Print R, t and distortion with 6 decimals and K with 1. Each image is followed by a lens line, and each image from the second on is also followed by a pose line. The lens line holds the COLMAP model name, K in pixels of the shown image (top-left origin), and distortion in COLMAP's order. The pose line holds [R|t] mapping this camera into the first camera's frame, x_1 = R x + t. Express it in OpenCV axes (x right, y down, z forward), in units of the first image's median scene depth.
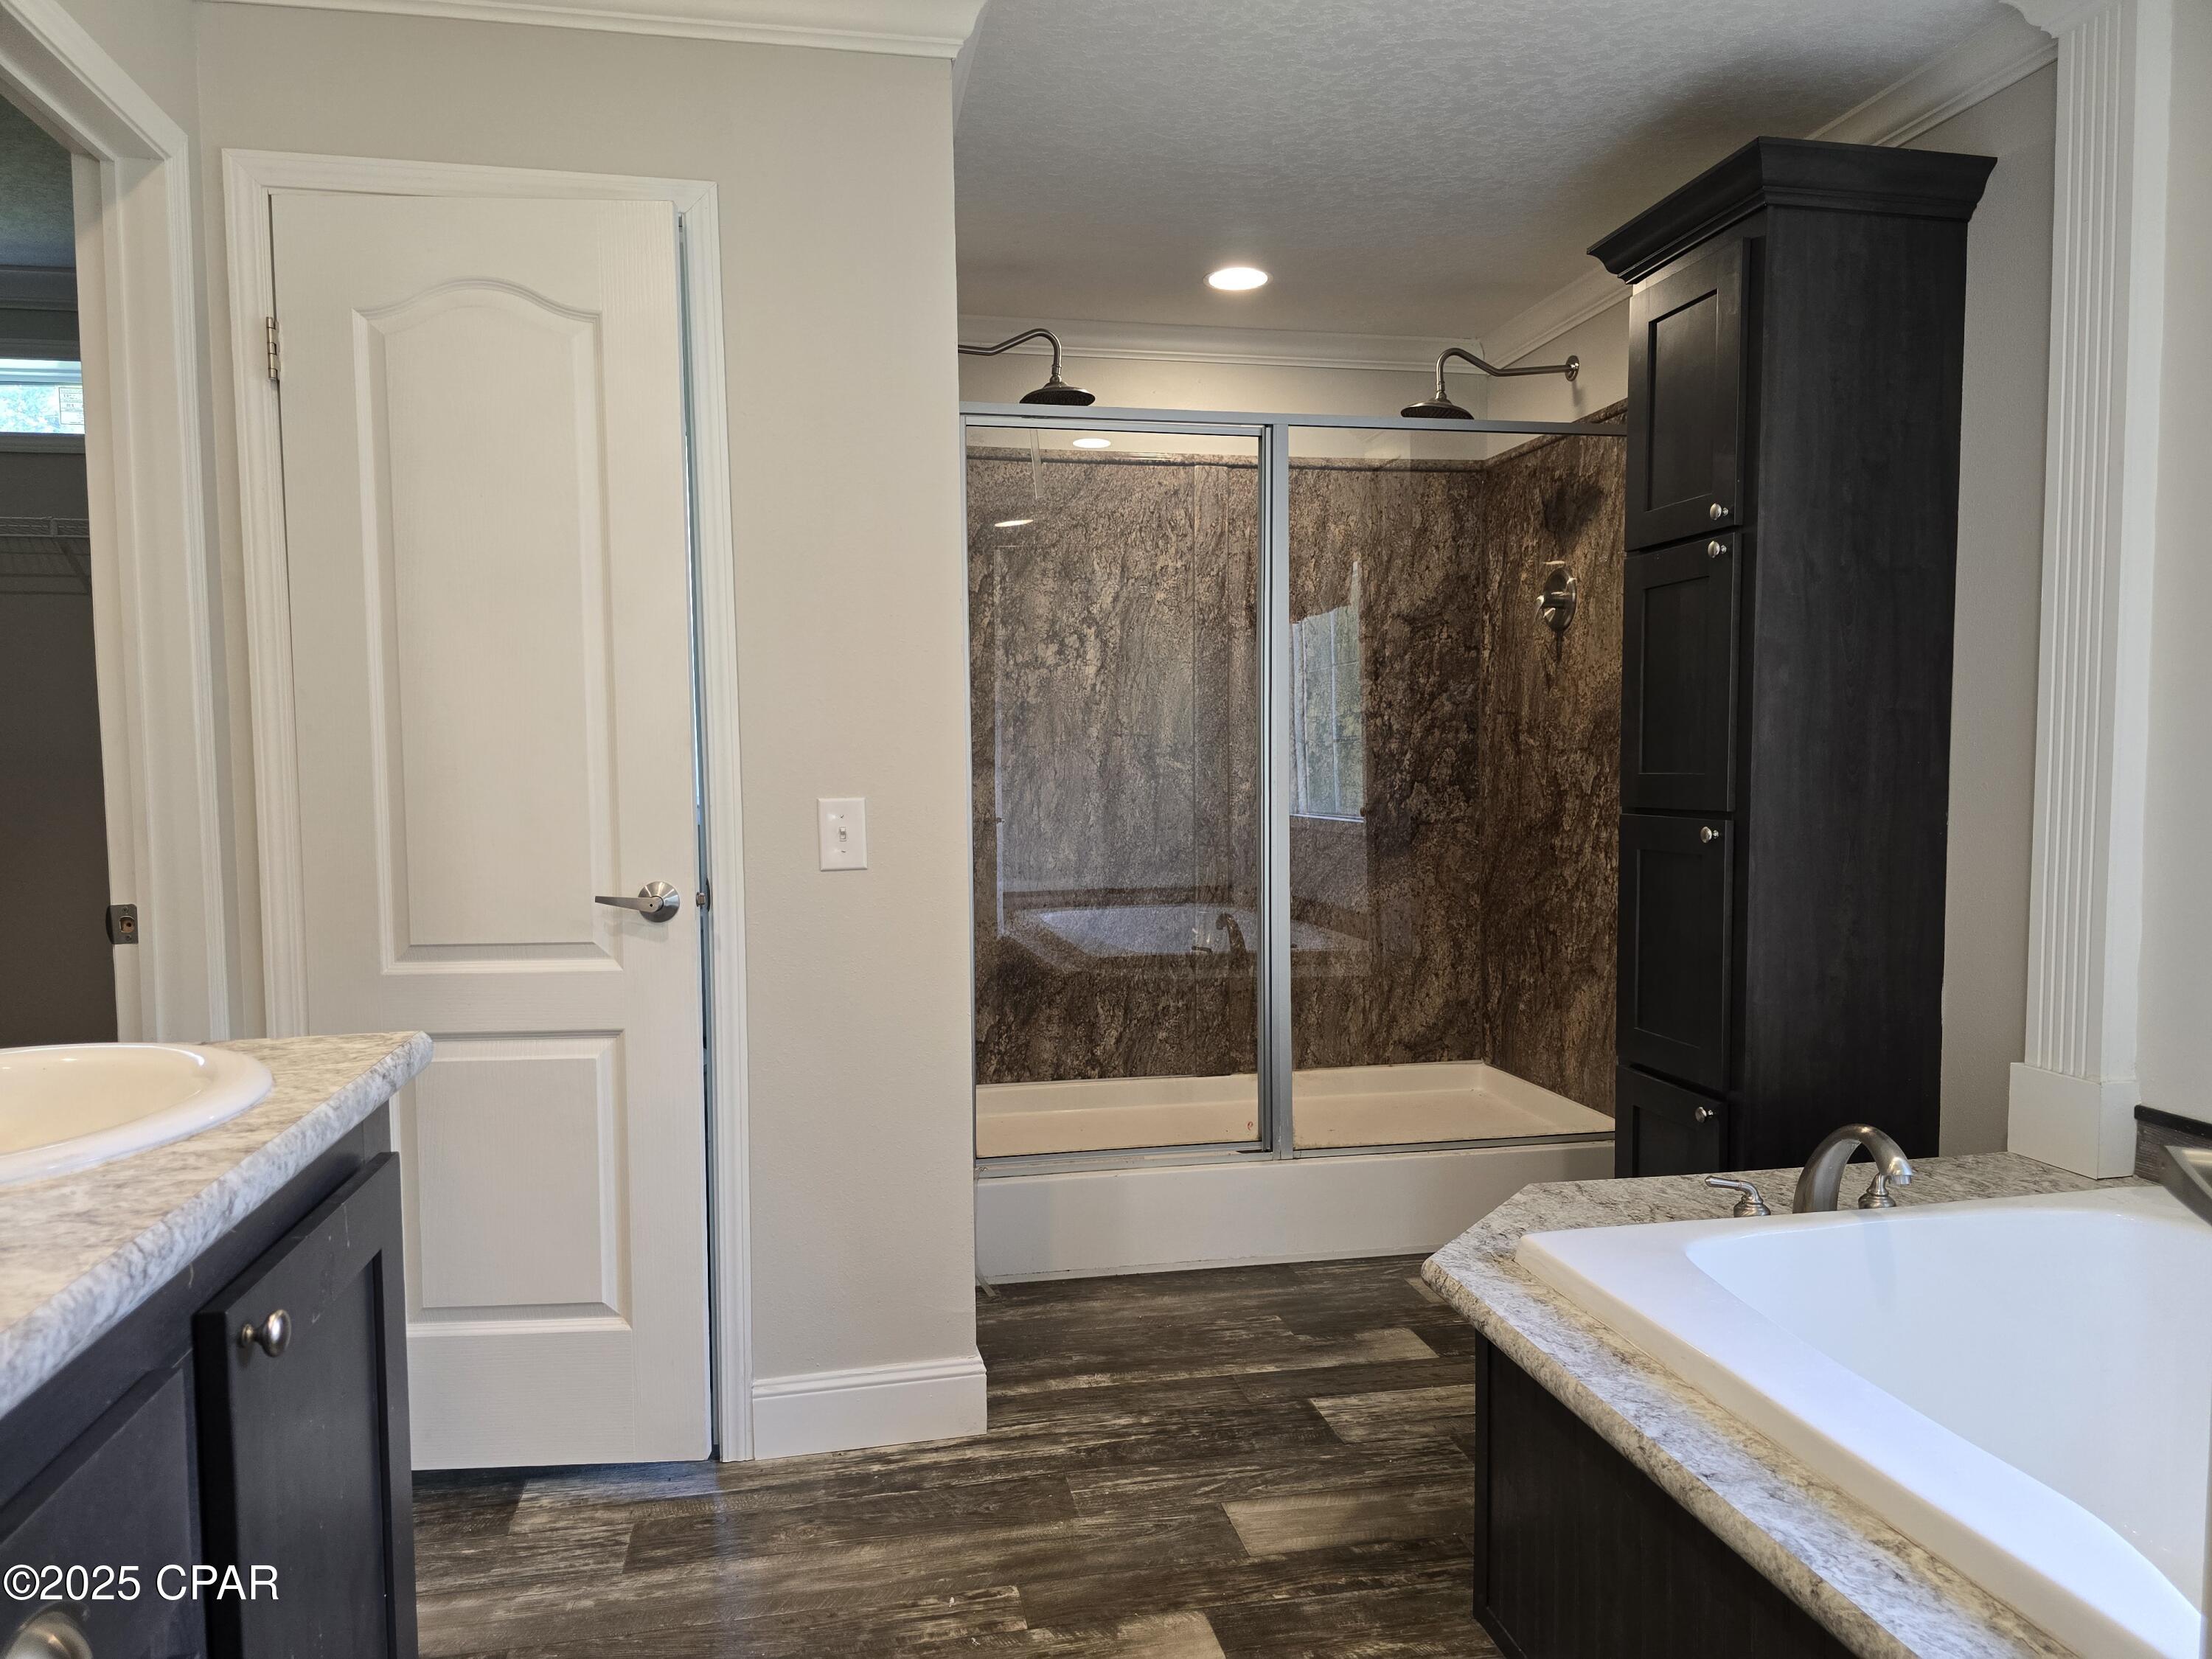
lens RADIAL K [[1490.5, 0, 1105.1], [0, 1490.5, 845.0], [0, 0, 1]] dist [0.063035, -0.054888]
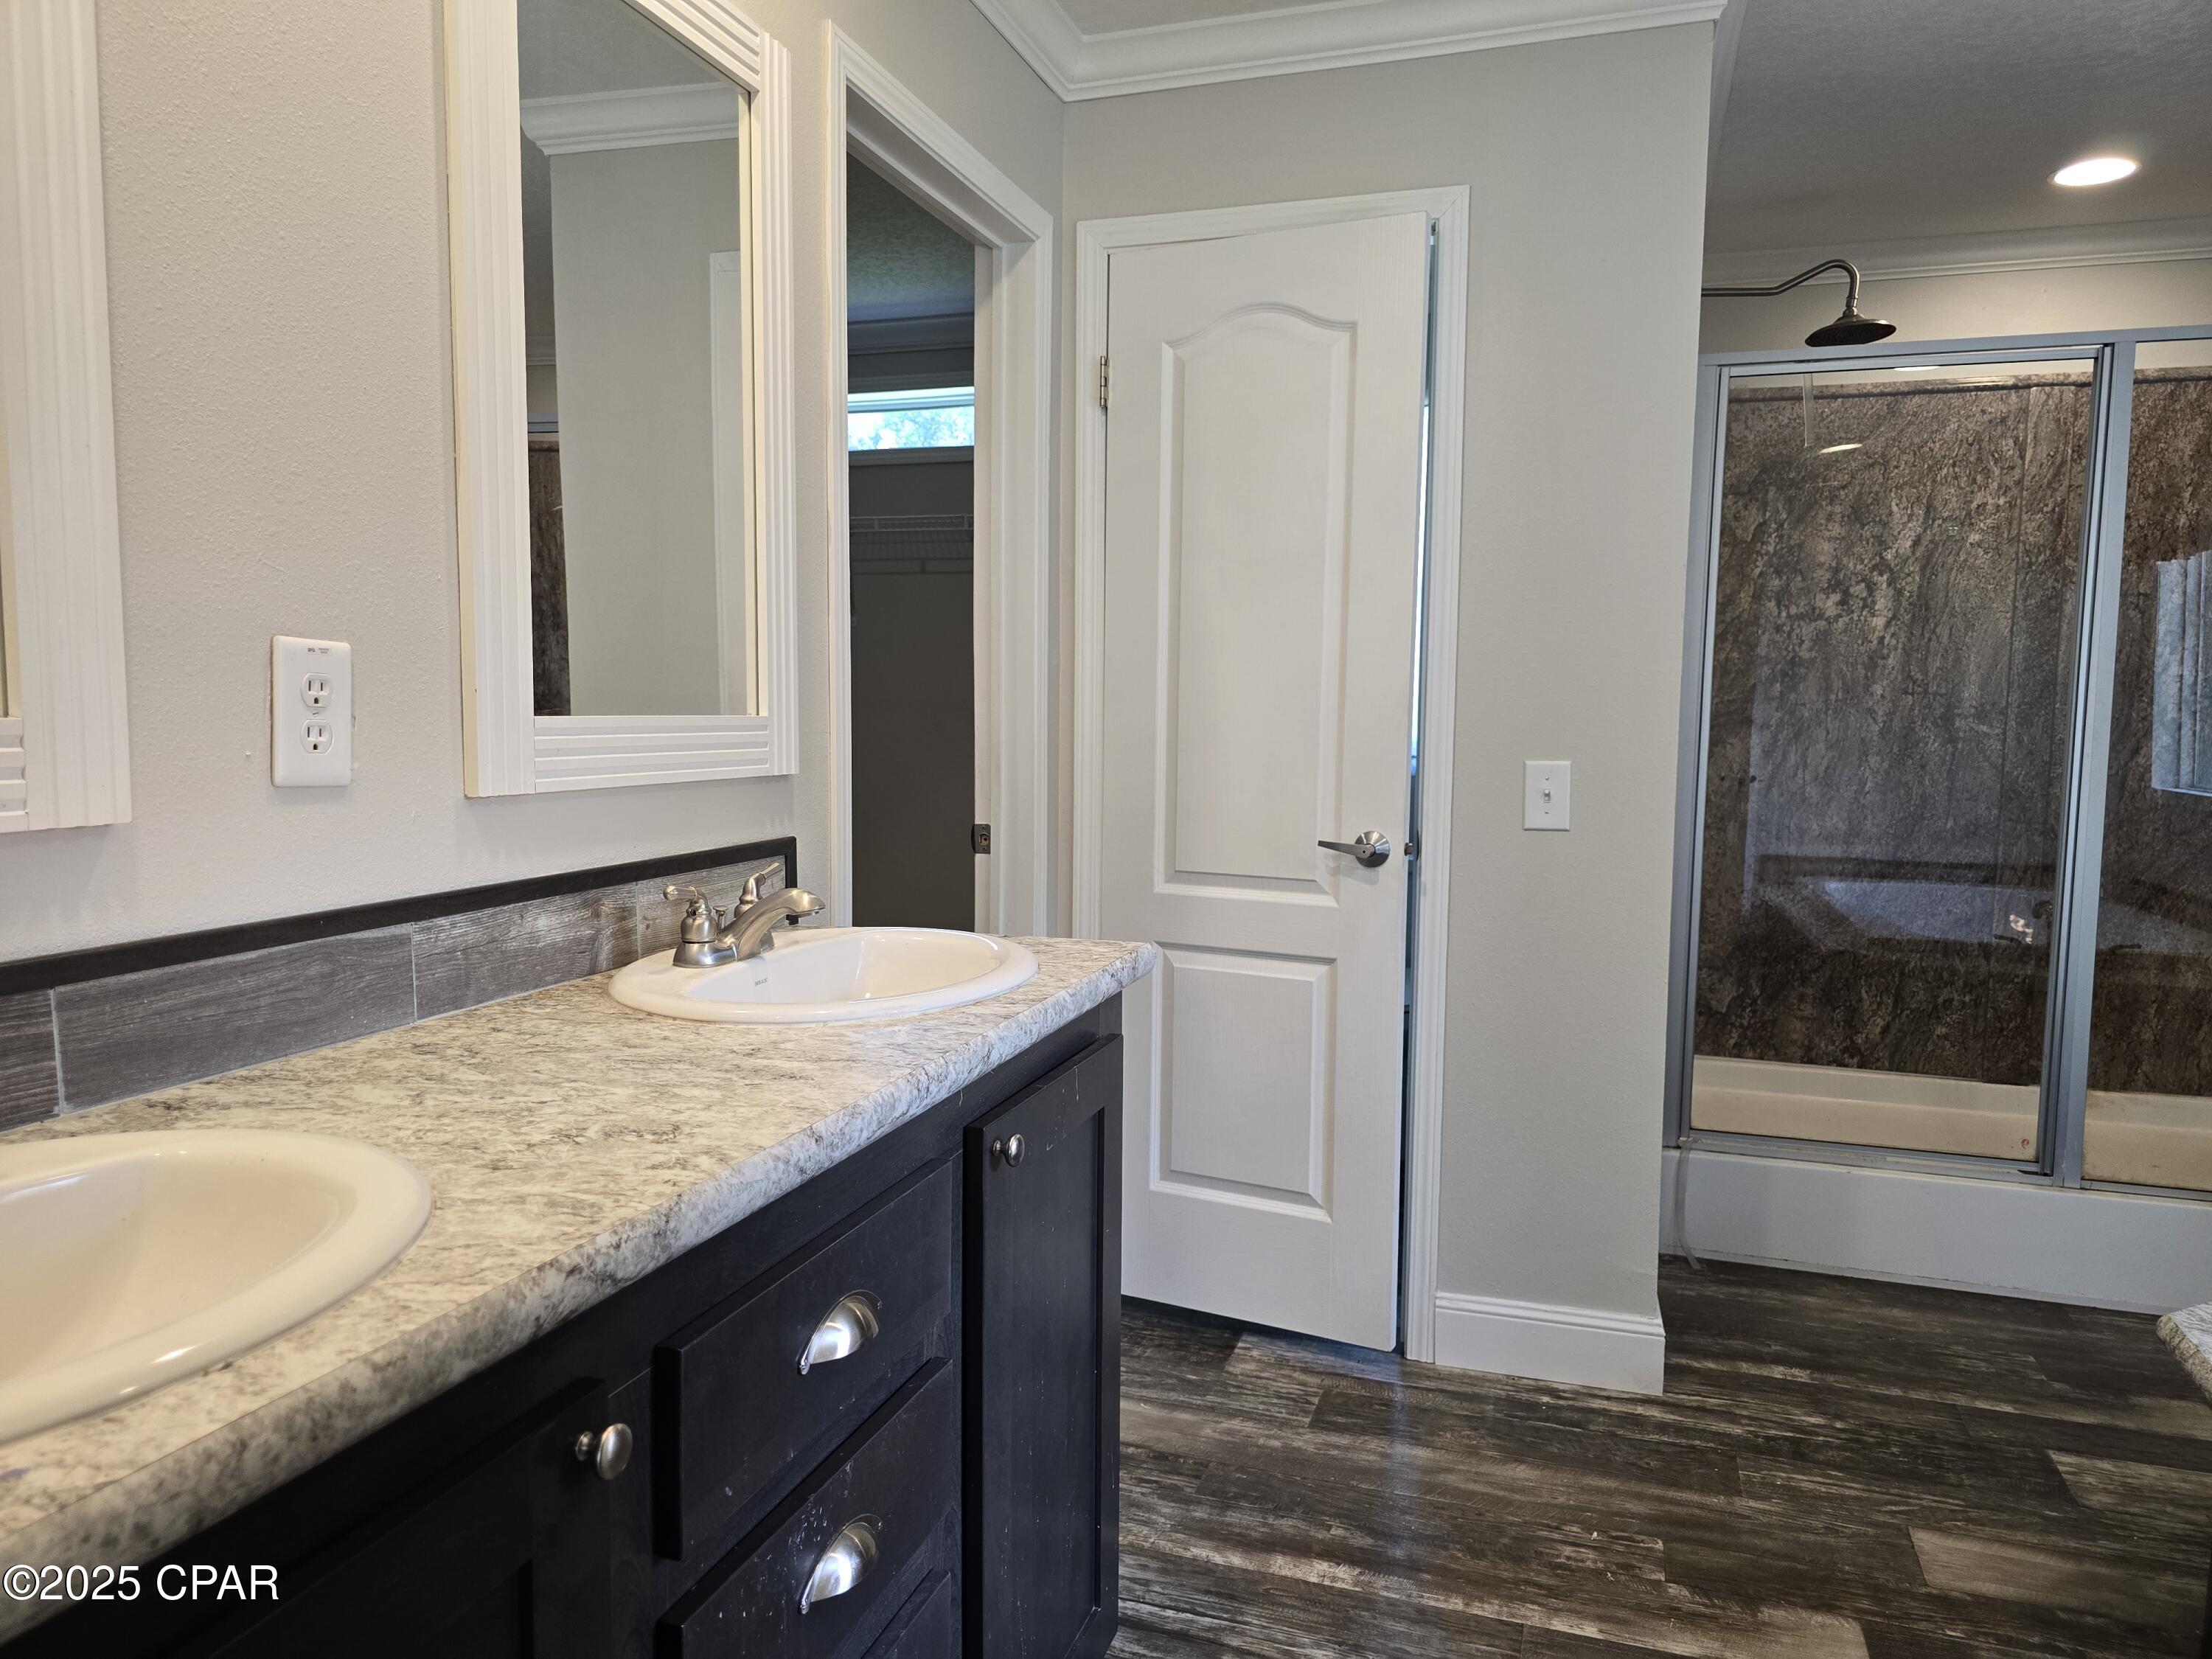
lens RADIAL K [[1490.5, 0, 1124.2], [0, 1490.5, 808.7], [0, 0, 1]] dist [0.063035, -0.054888]
pose [[0.872749, 0.054400, -0.485129, 0.062489], [-0.046664, 0.998518, 0.028020, -0.011401], [0.485934, -0.001816, 0.873993, -0.050029]]
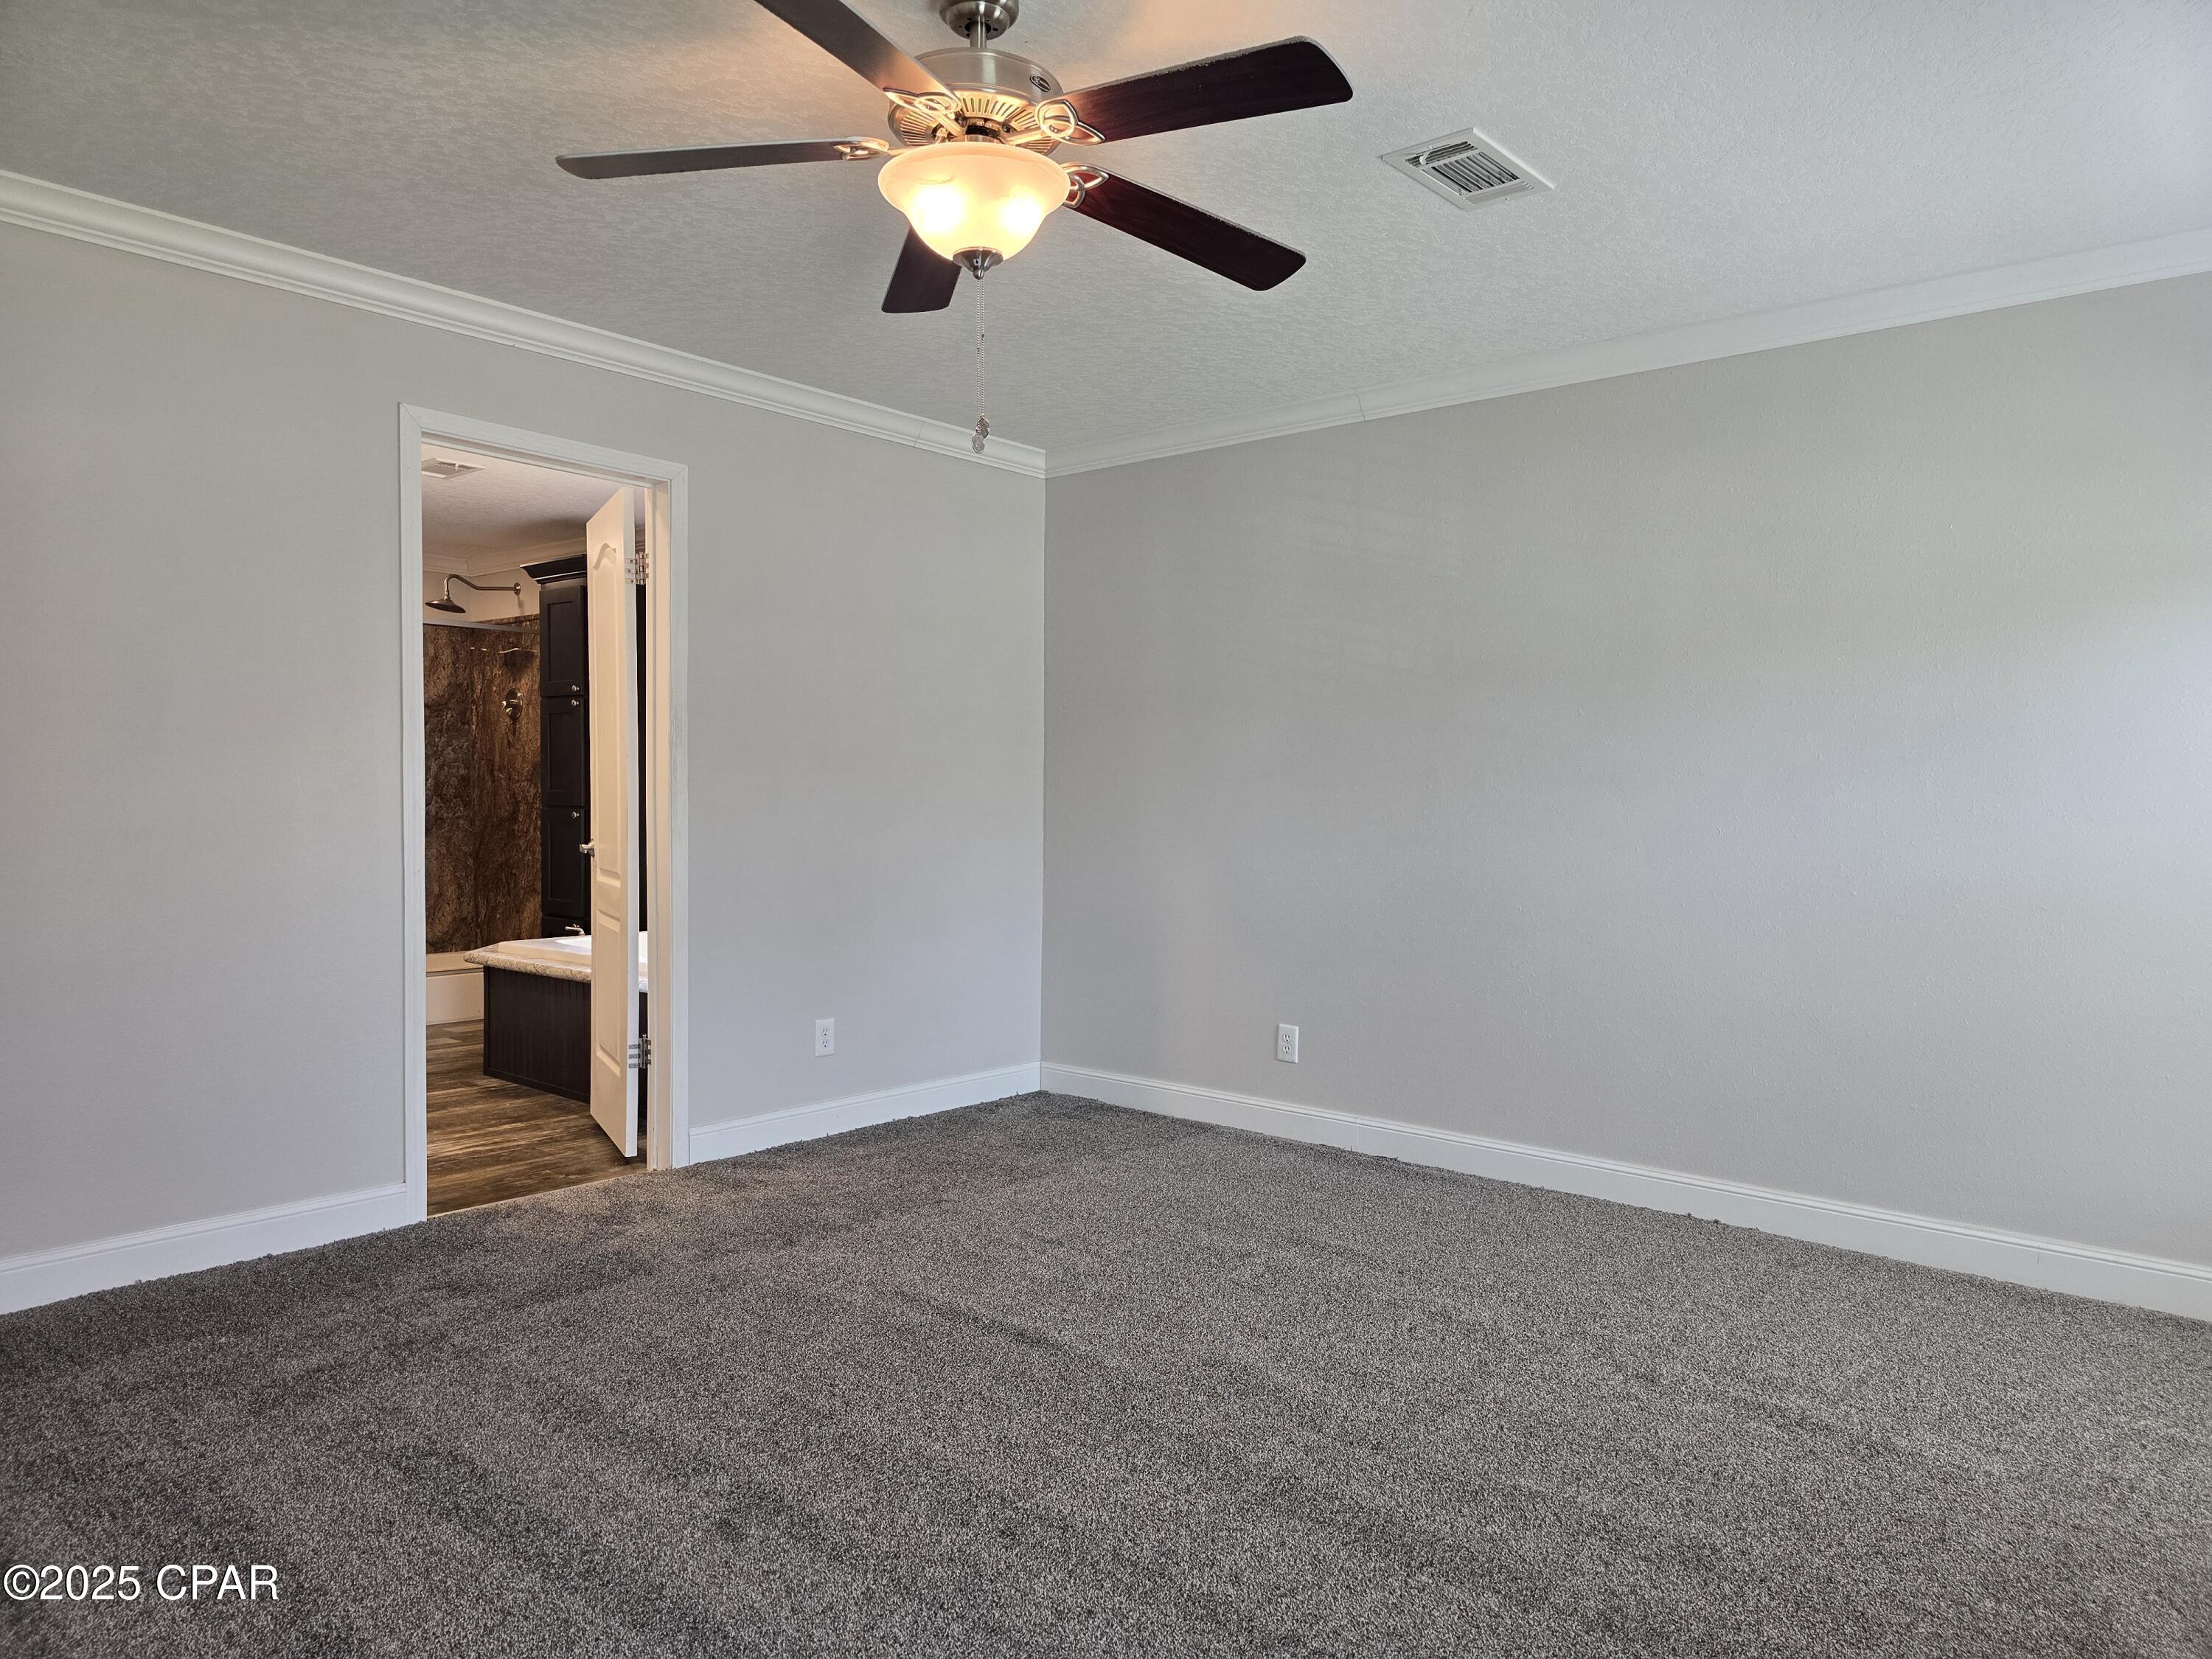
lens RADIAL K [[1490.5, 0, 1112.3], [0, 1490.5, 838.3], [0, 0, 1]] dist [0.063035, -0.054888]
pose [[0.787949, -0.010542, 0.615650, -0.331267], [0.024393, 0.999603, -0.014104, 0.067190], [-0.615257, 0.026131, 0.787894, -1.158947]]
